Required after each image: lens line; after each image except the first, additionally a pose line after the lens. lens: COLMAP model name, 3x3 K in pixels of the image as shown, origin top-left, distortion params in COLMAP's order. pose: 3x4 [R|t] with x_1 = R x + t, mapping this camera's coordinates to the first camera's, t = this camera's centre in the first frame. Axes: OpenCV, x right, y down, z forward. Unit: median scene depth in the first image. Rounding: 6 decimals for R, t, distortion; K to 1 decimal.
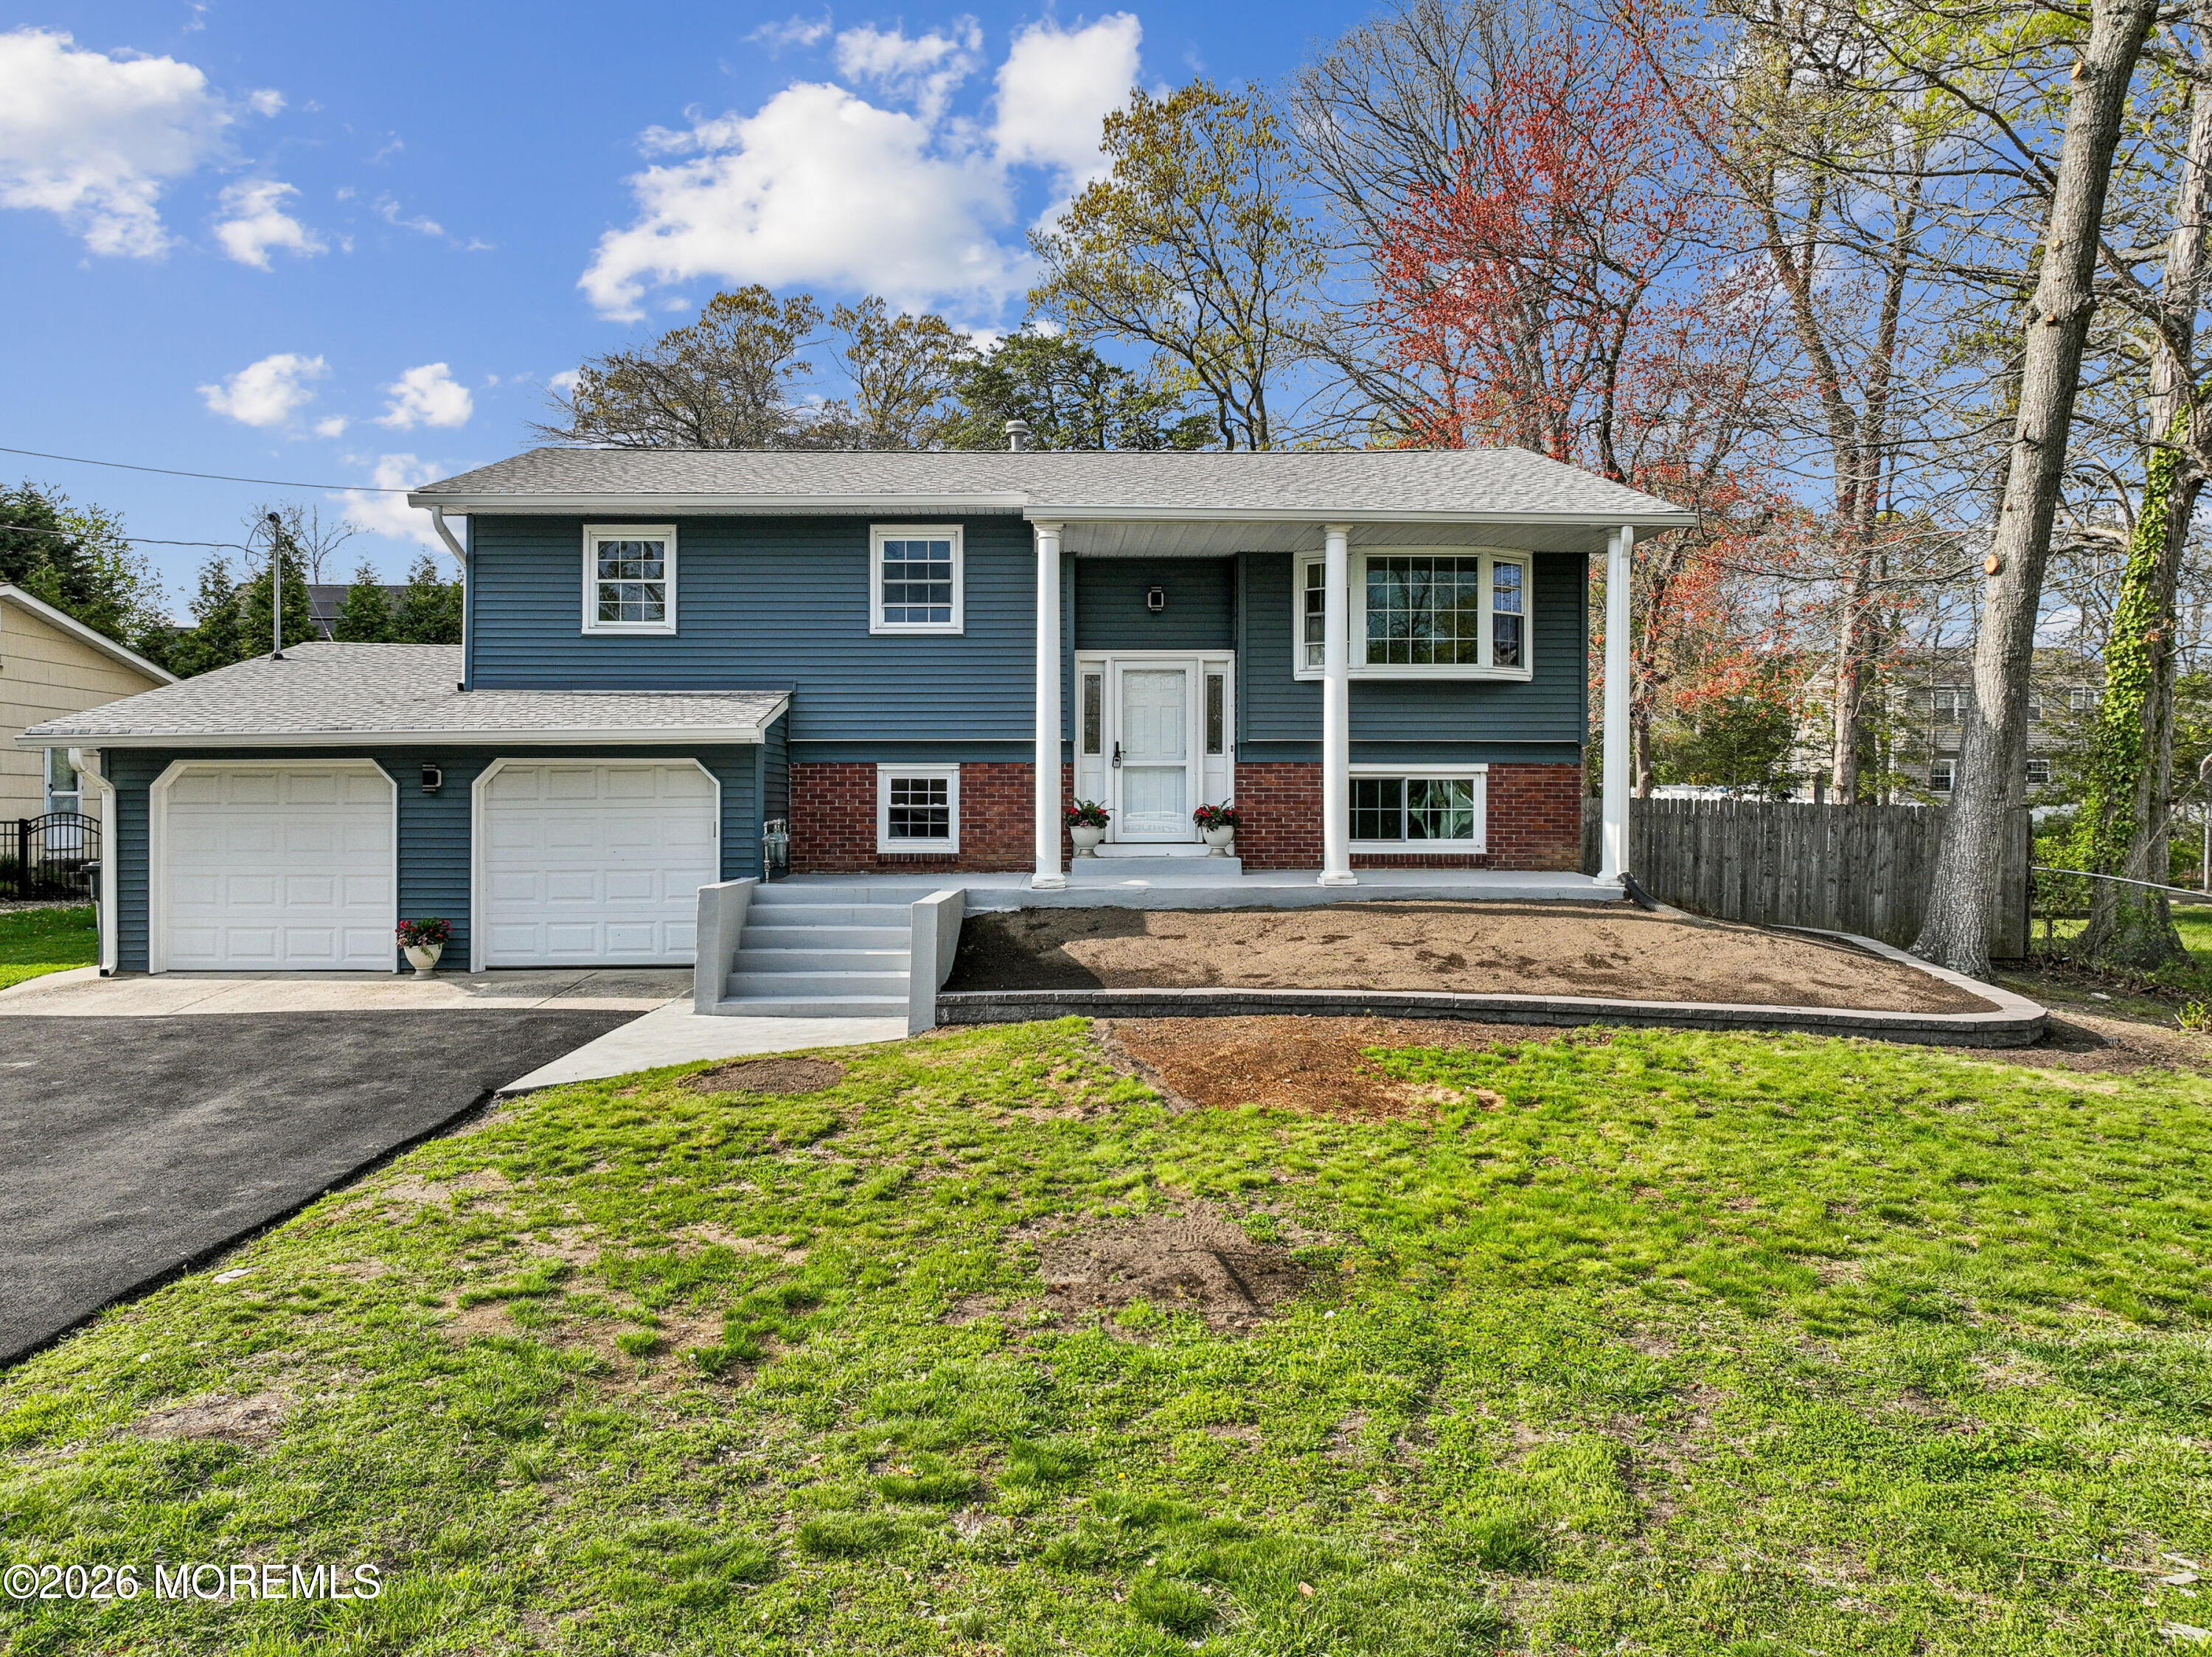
lens RADIAL K [[1591.7, 0, 1099.6], [0, 1591.7, 822.4], [0, 0, 1]] dist [0.012303, -0.005230]
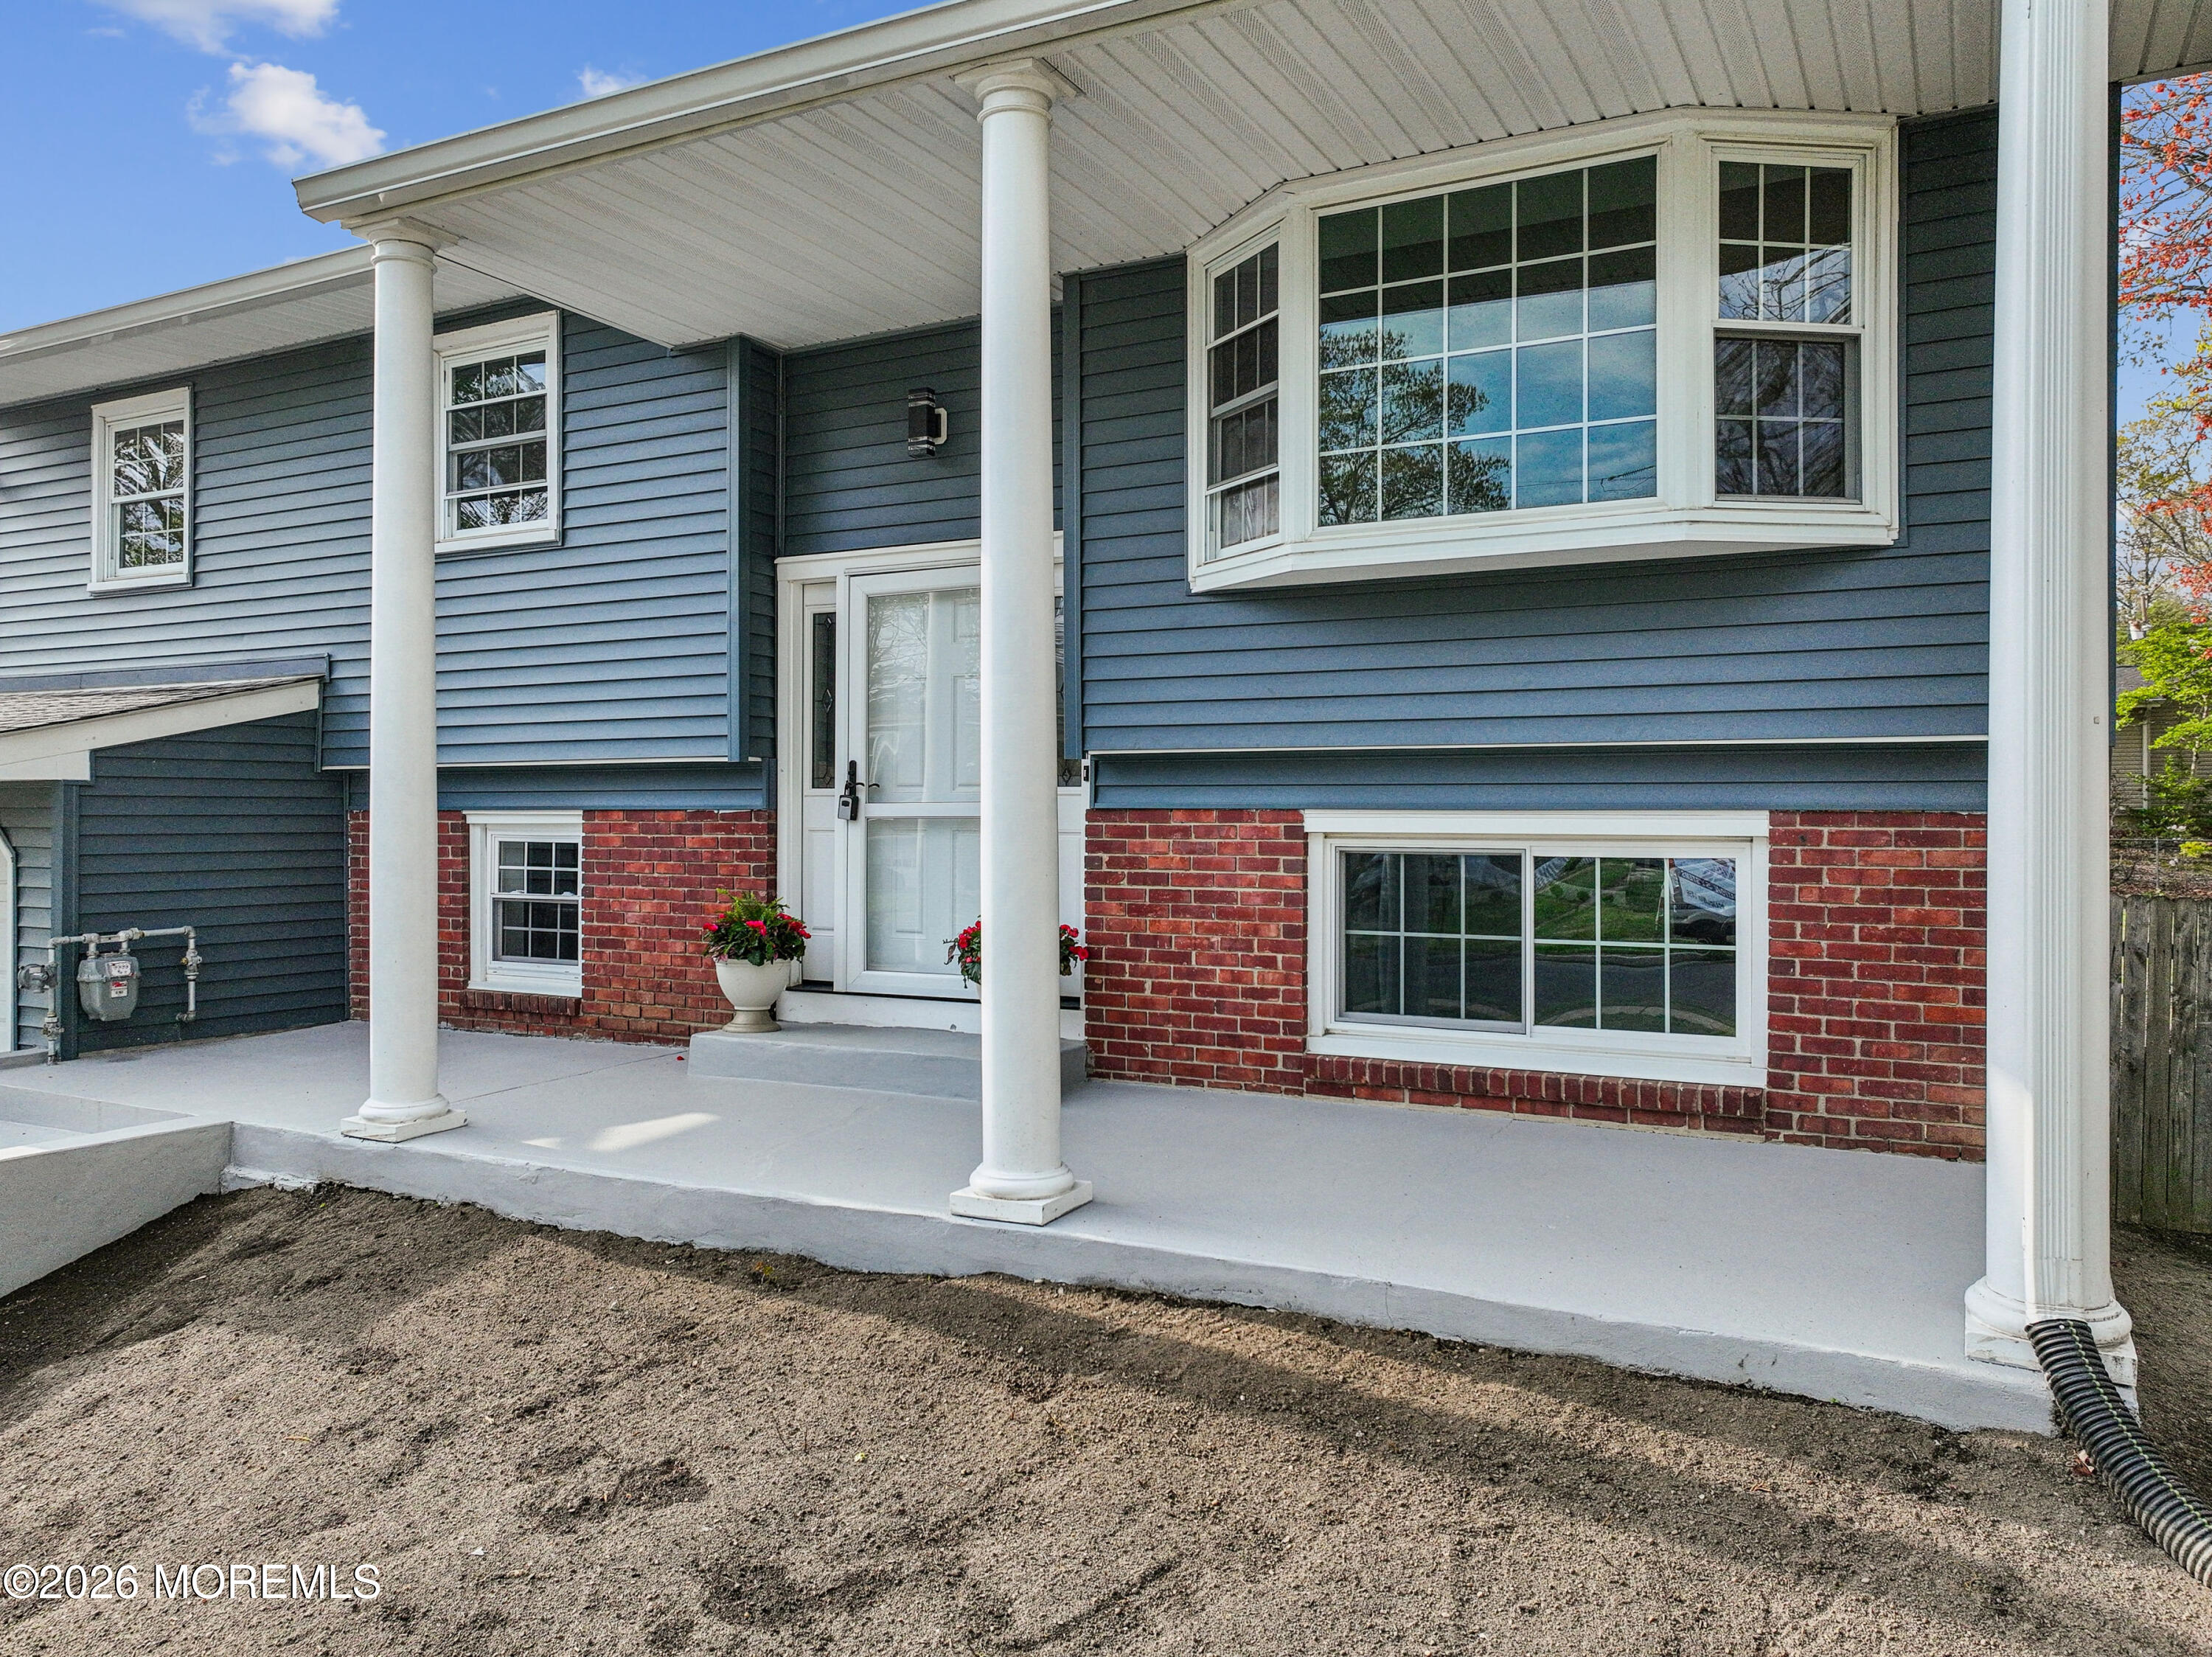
lens RADIAL K [[1591.7, 0, 1117.0], [0, 1591.7, 824.9], [0, 0, 1]] dist [0.012303, -0.005230]
pose [[0.876765, 0.004630, -0.480896, 0.283979], [-0.005704, 0.999983, -0.000772, -0.033361], [0.480885, 0.003420, 0.876777, 0.650911]]
